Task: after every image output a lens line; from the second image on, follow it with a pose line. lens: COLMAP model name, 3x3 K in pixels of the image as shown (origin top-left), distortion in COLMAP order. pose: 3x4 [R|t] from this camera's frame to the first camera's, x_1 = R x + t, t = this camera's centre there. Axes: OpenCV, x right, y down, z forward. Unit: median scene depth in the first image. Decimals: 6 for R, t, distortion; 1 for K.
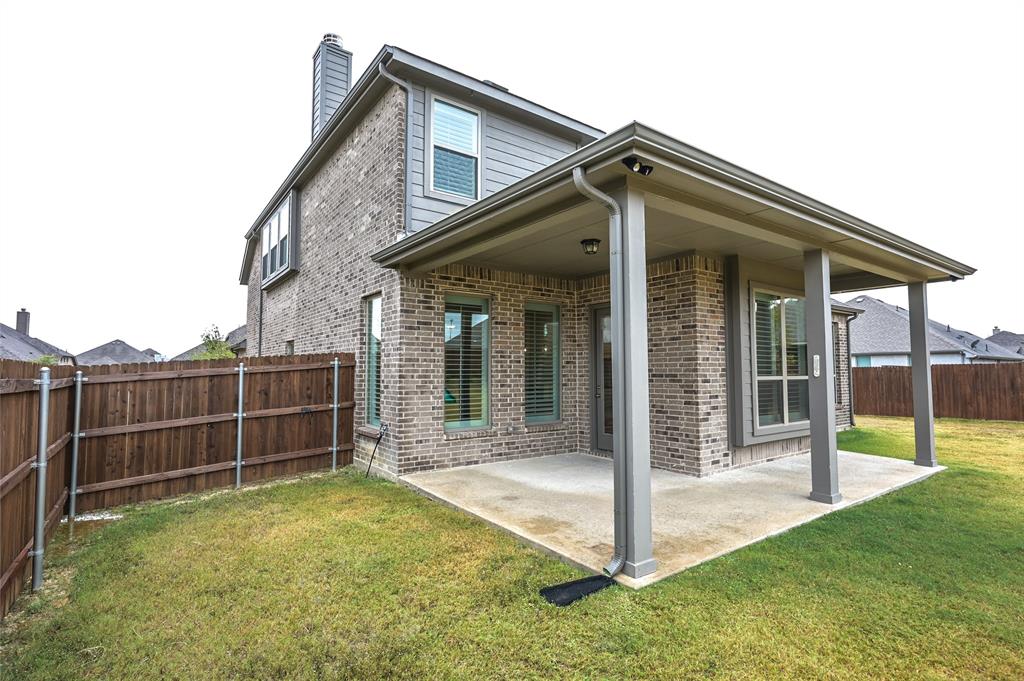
lens RADIAL K [[496.1, 0, 511.5], [0, 496.1, 341.5], [0, 0, 1]] dist [0.002344, -0.000251]
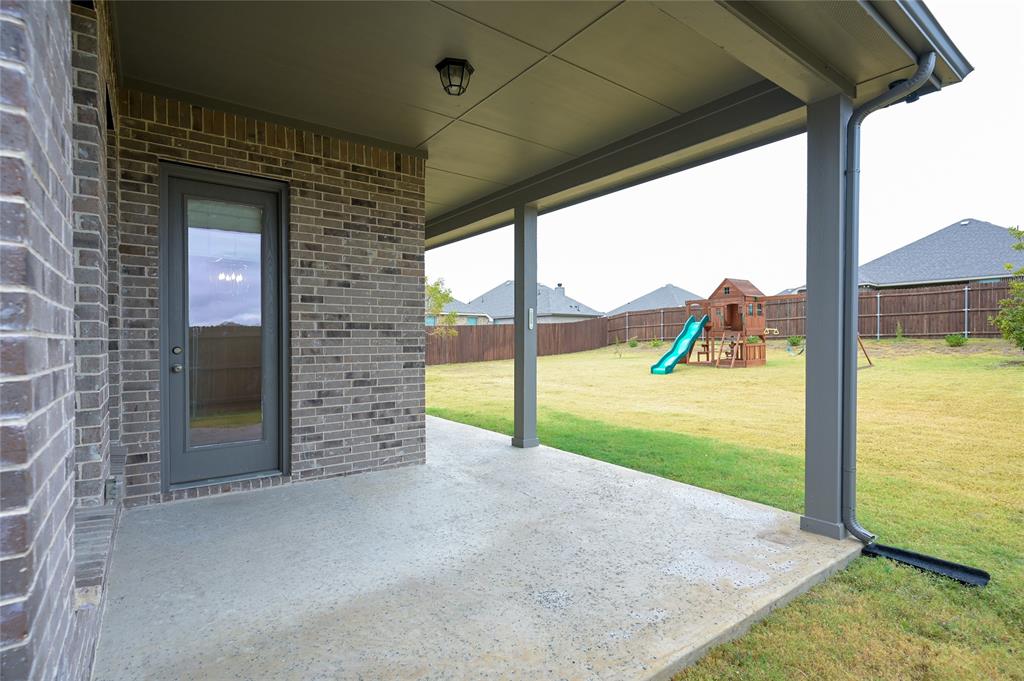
lens RADIAL K [[496.1, 0, 511.4], [0, 496.1, 343.8], [0, 0, 1]] dist [0.002344, -0.000251]
pose [[-0.006052, -0.005761, 0.999965, -0.342219], [-0.059903, 0.998190, 0.005388, 0.078993], [-0.998186, -0.059869, -0.006386, 0.838881]]
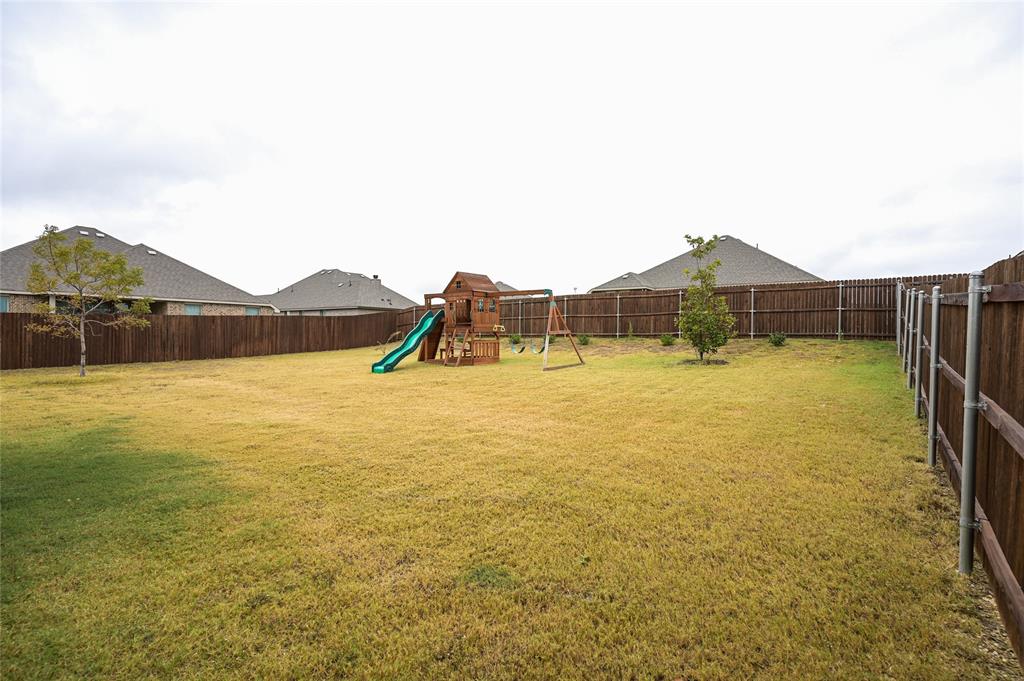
lens RADIAL K [[496.1, 0, 514.7], [0, 496.1, 343.0], [0, 0, 1]] dist [0.002344, -0.000251]
pose [[-0.297151, -0.014979, 0.954713, -0.304638], [-0.071607, 0.997411, -0.006639, 0.067293], [-0.952142, -0.070337, -0.297454, 0.664605]]
